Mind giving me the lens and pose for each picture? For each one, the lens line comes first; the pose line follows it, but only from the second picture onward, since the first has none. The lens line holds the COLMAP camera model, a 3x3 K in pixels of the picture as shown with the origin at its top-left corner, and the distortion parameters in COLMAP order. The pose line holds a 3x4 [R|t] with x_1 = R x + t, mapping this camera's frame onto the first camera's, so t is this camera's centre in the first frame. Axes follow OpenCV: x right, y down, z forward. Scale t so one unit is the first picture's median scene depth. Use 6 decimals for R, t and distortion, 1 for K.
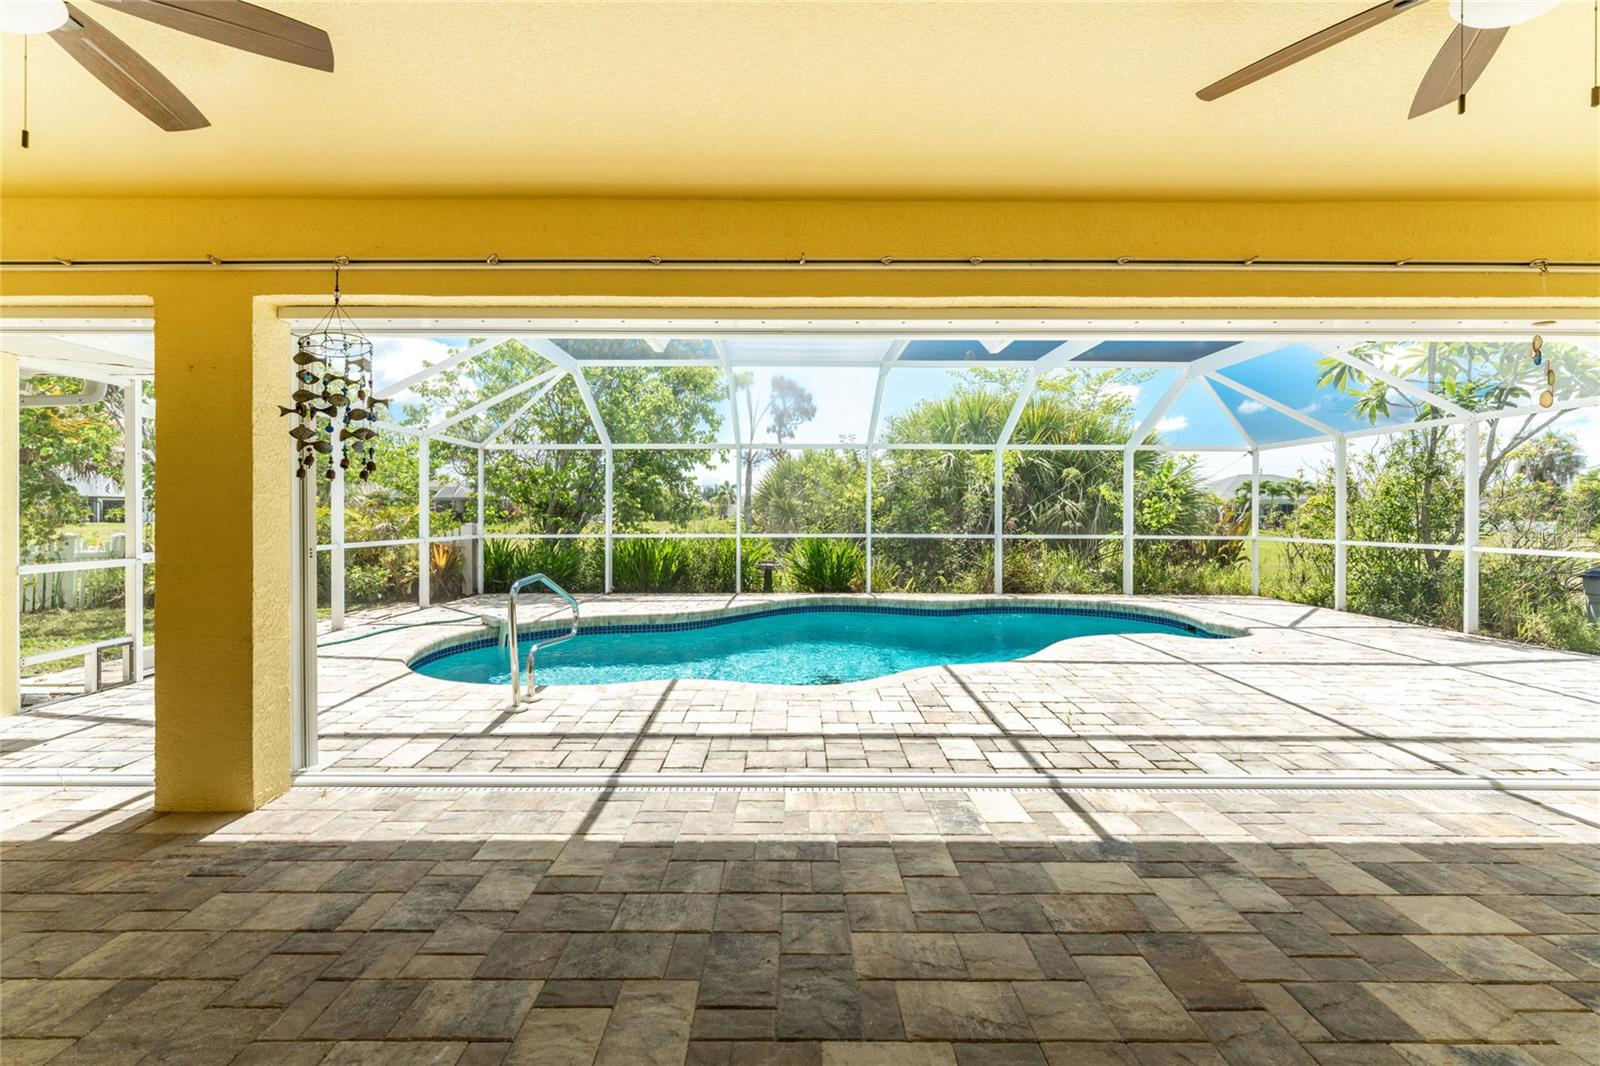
lens RADIAL K [[658.3, 0, 805.7], [0, 658.3, 507.4], [0, 0, 1]] dist [0.000185, -0.000467]
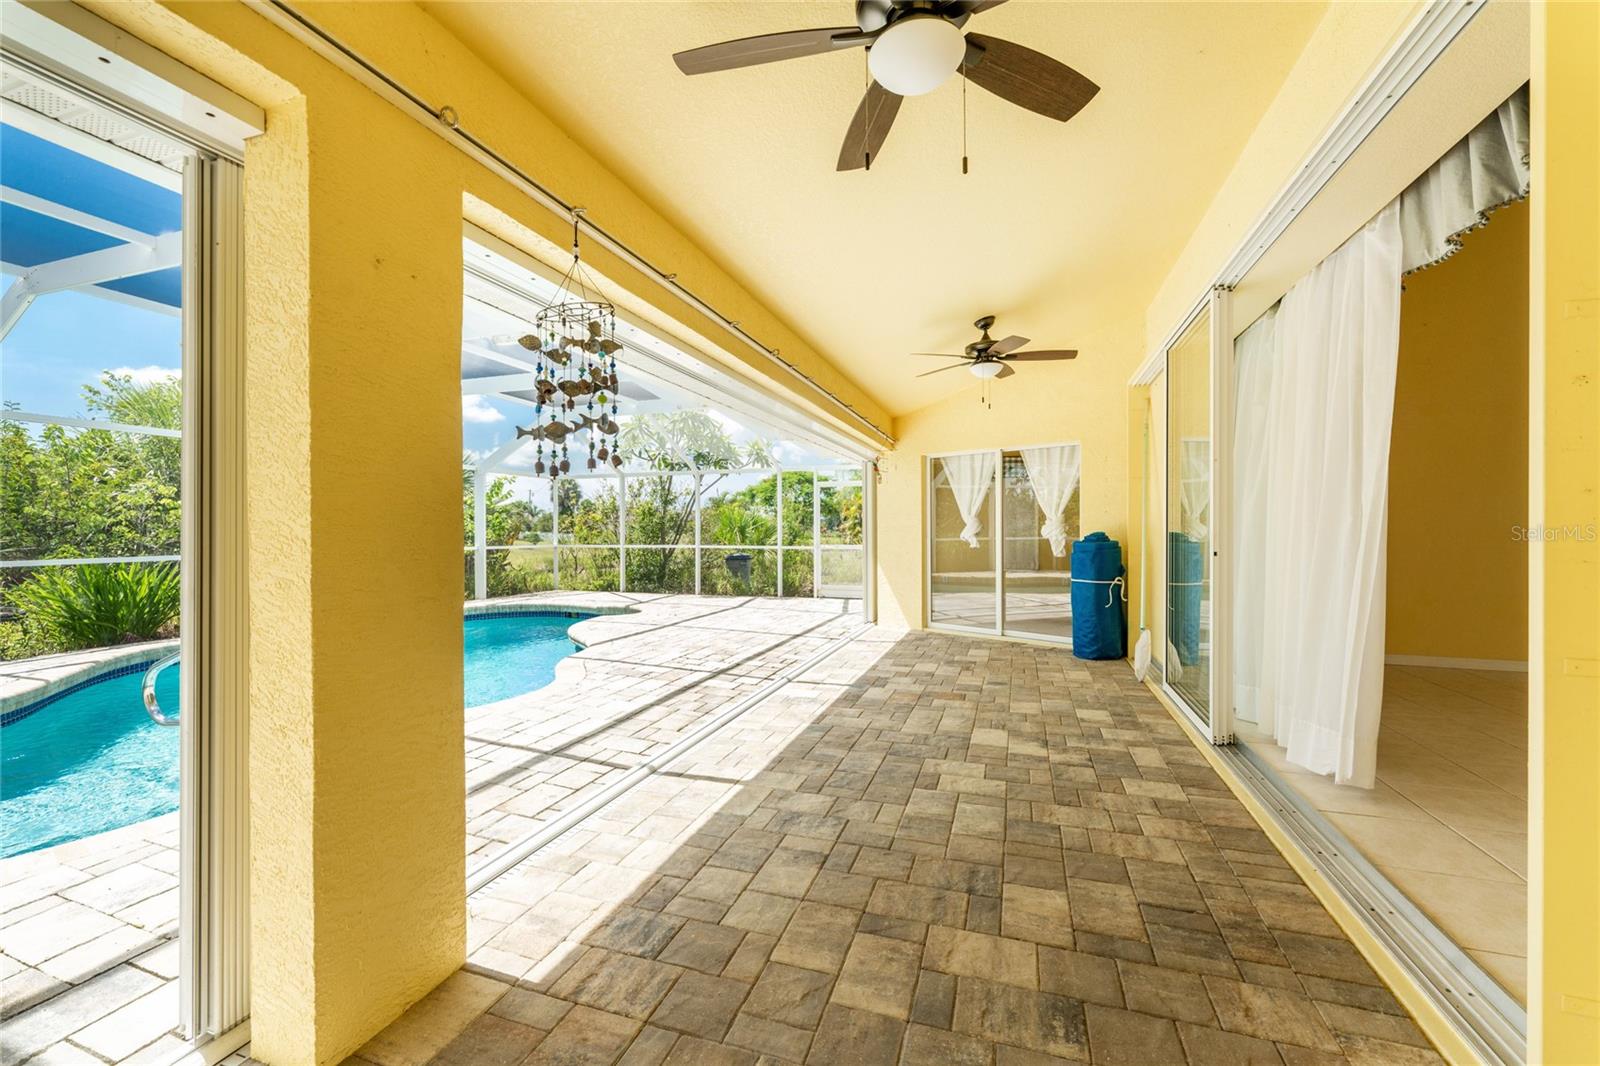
lens RADIAL K [[633.9, 0, 792.9], [0, 633.9, 529.7], [0, 0, 1]] dist [-0.000678, 0.000055]
pose [[0.340278, -0.004589, 0.940314, -1.026544], [-0.004020, 0.999972, 0.006335, 0.011041], [-0.940316, -0.005936, 0.340250, 0.360721]]
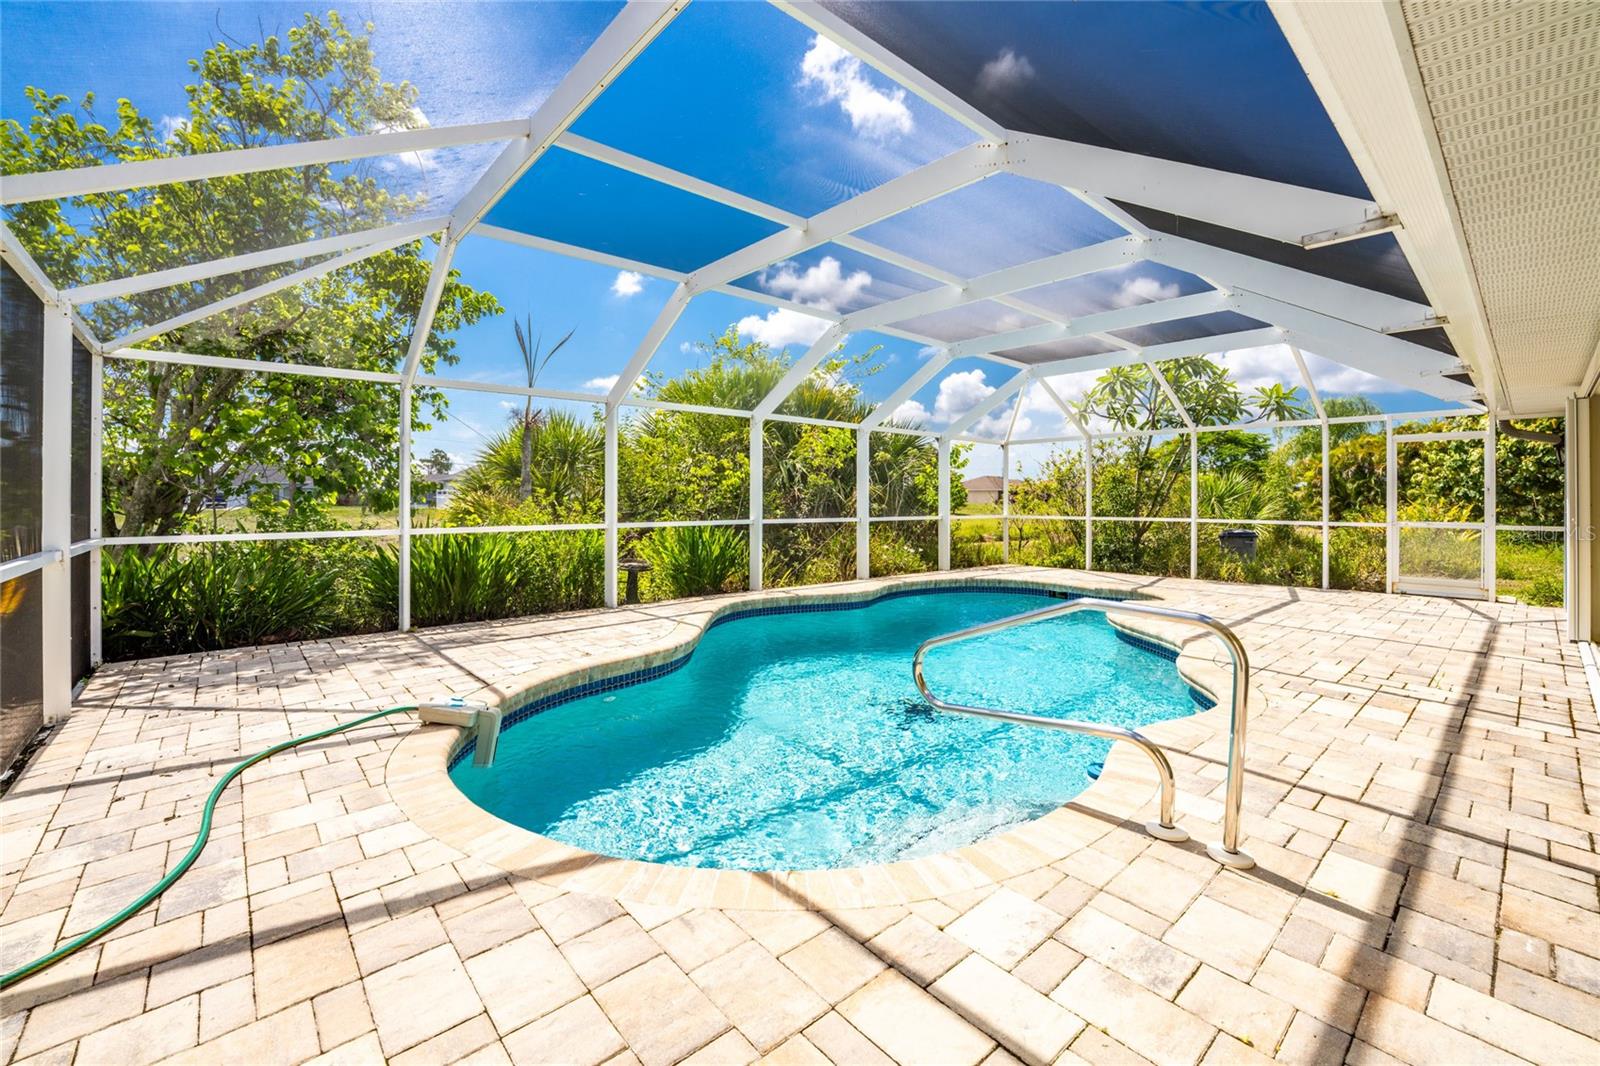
lens RADIAL K [[658.3, 0, 805.7], [0, 658.3, 507.4], [0, 0, 1]] dist [0.000185, -0.000467]
pose [[0.757240, -0.009220, 0.653071, -1.179460], [-0.004478, 0.999804, 0.019308, 0.020009], [-0.653121, -0.017545, 0.757050, 0.932102]]
